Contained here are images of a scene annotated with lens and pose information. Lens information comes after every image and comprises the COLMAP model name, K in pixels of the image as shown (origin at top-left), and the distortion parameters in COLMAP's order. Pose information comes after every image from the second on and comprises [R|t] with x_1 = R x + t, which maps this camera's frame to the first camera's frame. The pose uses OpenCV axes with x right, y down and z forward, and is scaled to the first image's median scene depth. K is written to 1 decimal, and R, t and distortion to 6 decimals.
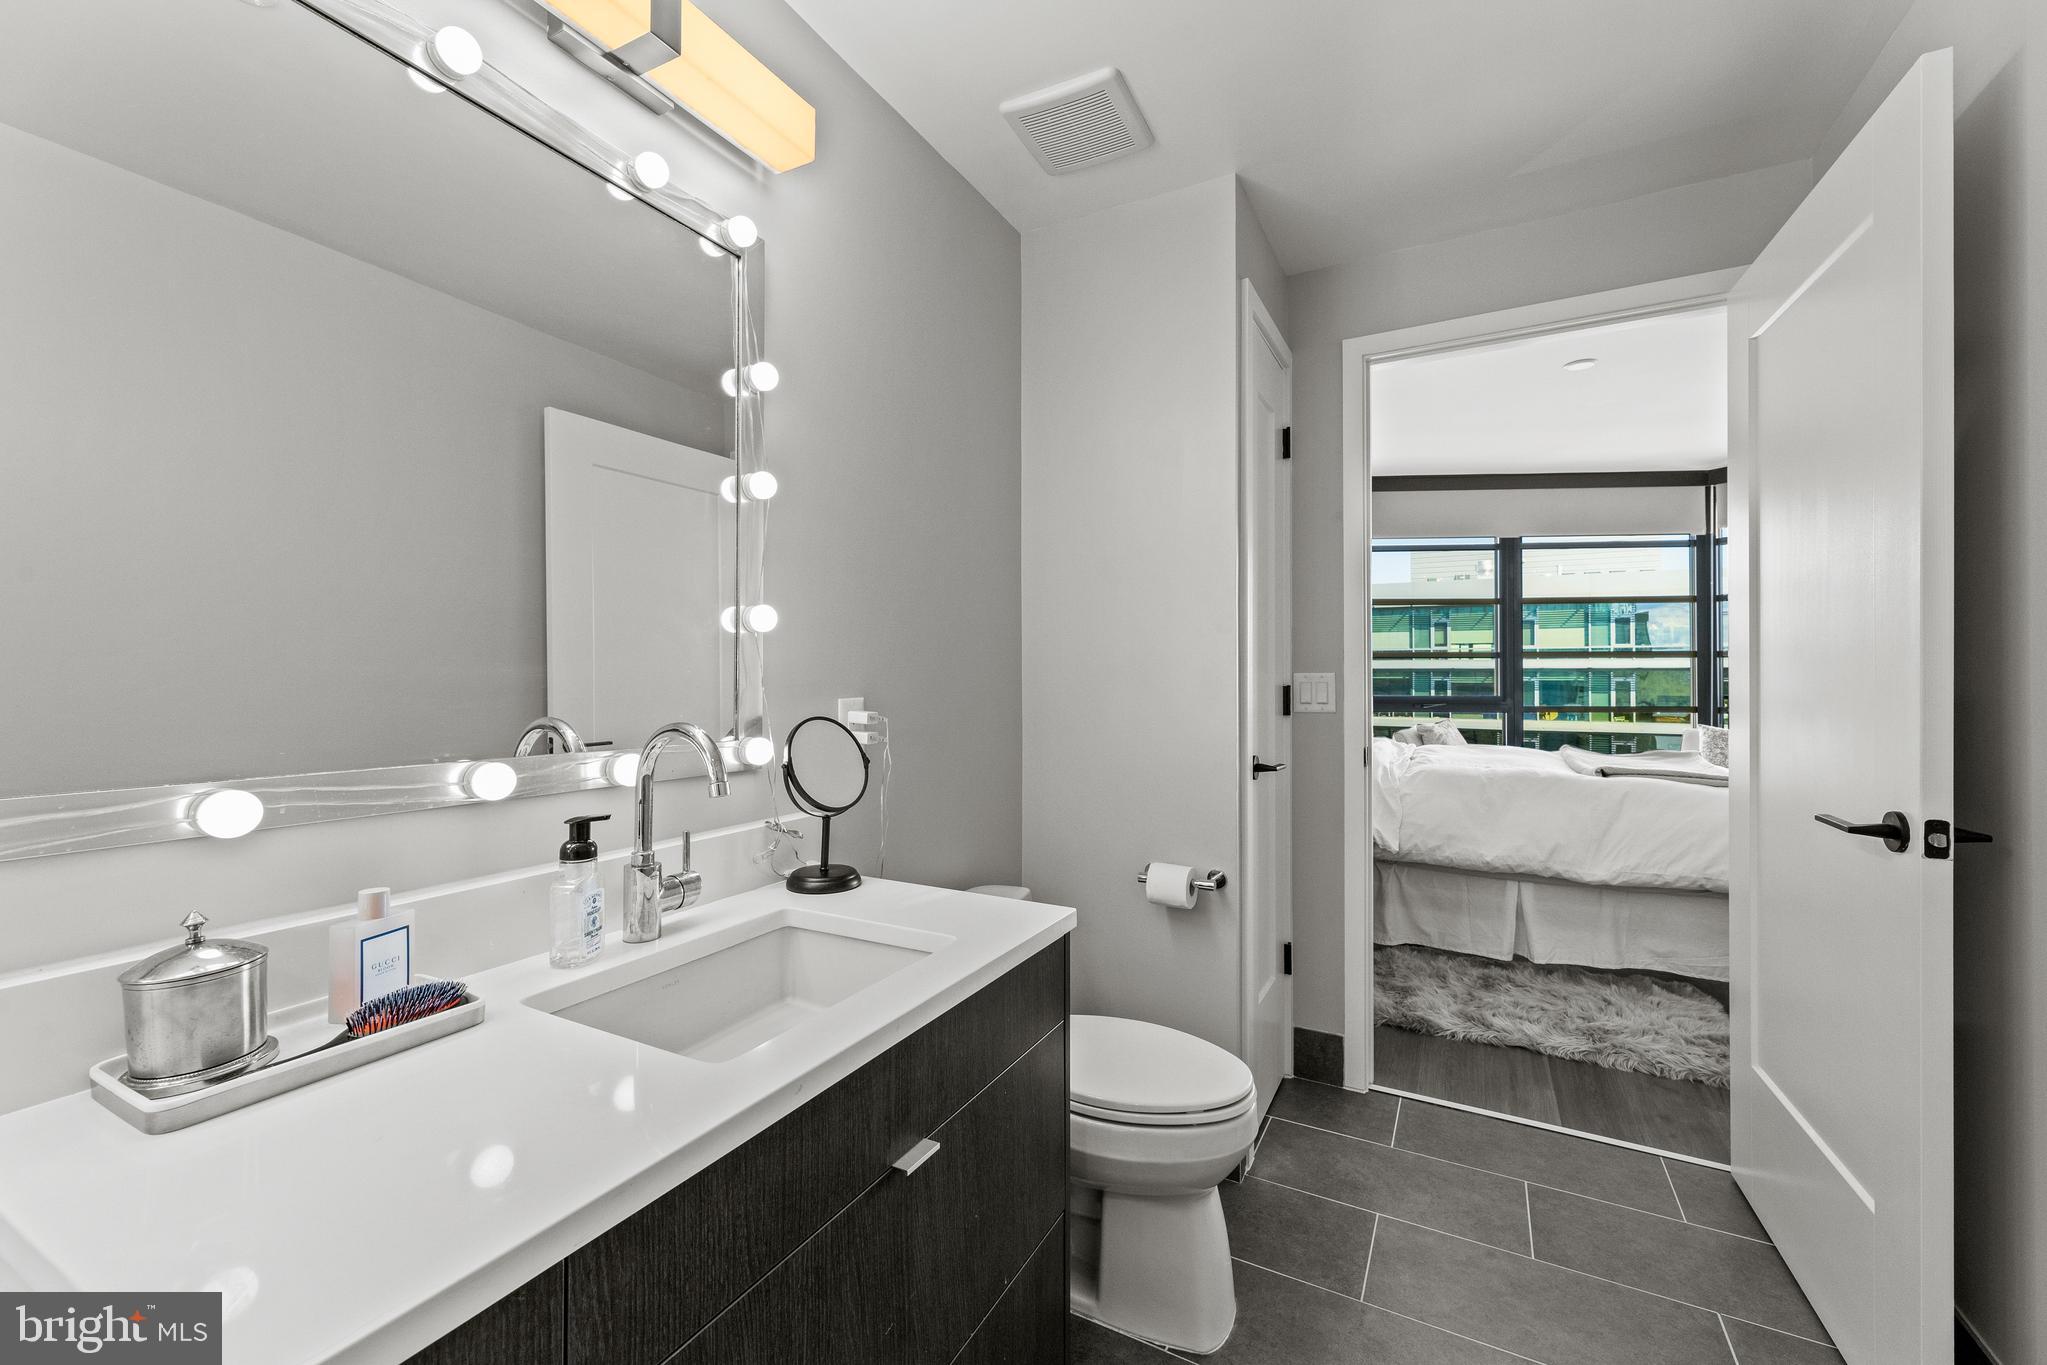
lens RADIAL K [[828.7, 0, 1023.5], [0, 828.7, 682.5], [0, 0, 1]] dist [-0.000260, 0.000011]
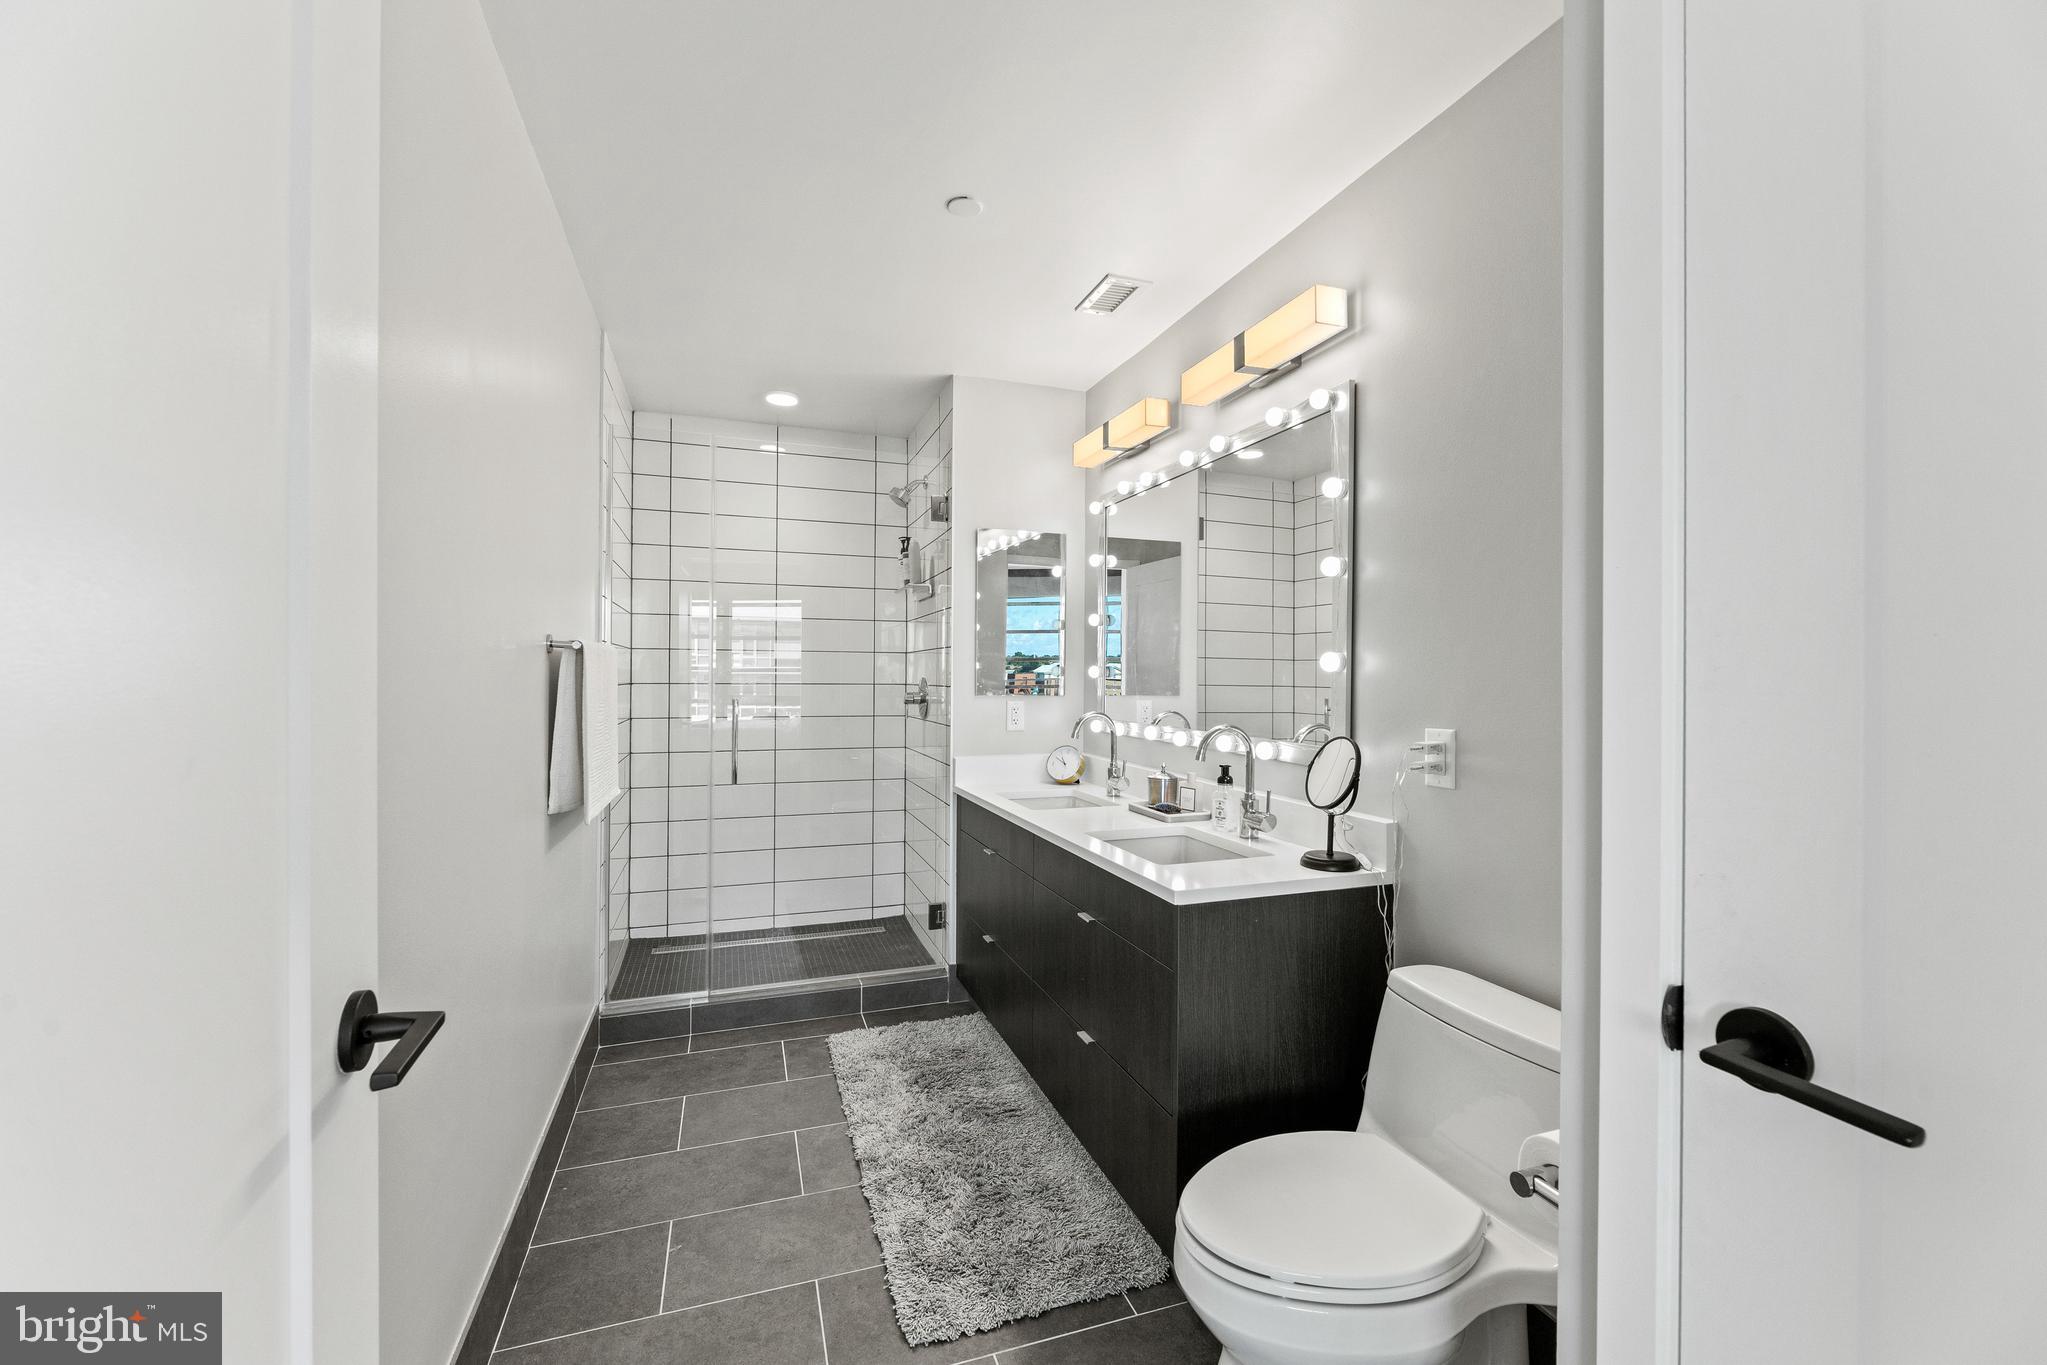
lens RADIAL K [[828.7, 0, 1023.5], [0, 828.7, 682.5], [0, 0, 1]] dist [-0.000260, 0.000011]
pose [[-0.668781, 0.002155, -0.743456, 1.292607], [-0.005117, 0.999959, 0.007501, -0.054839], [0.743442, 0.008821, -0.668742, 1.912869]]
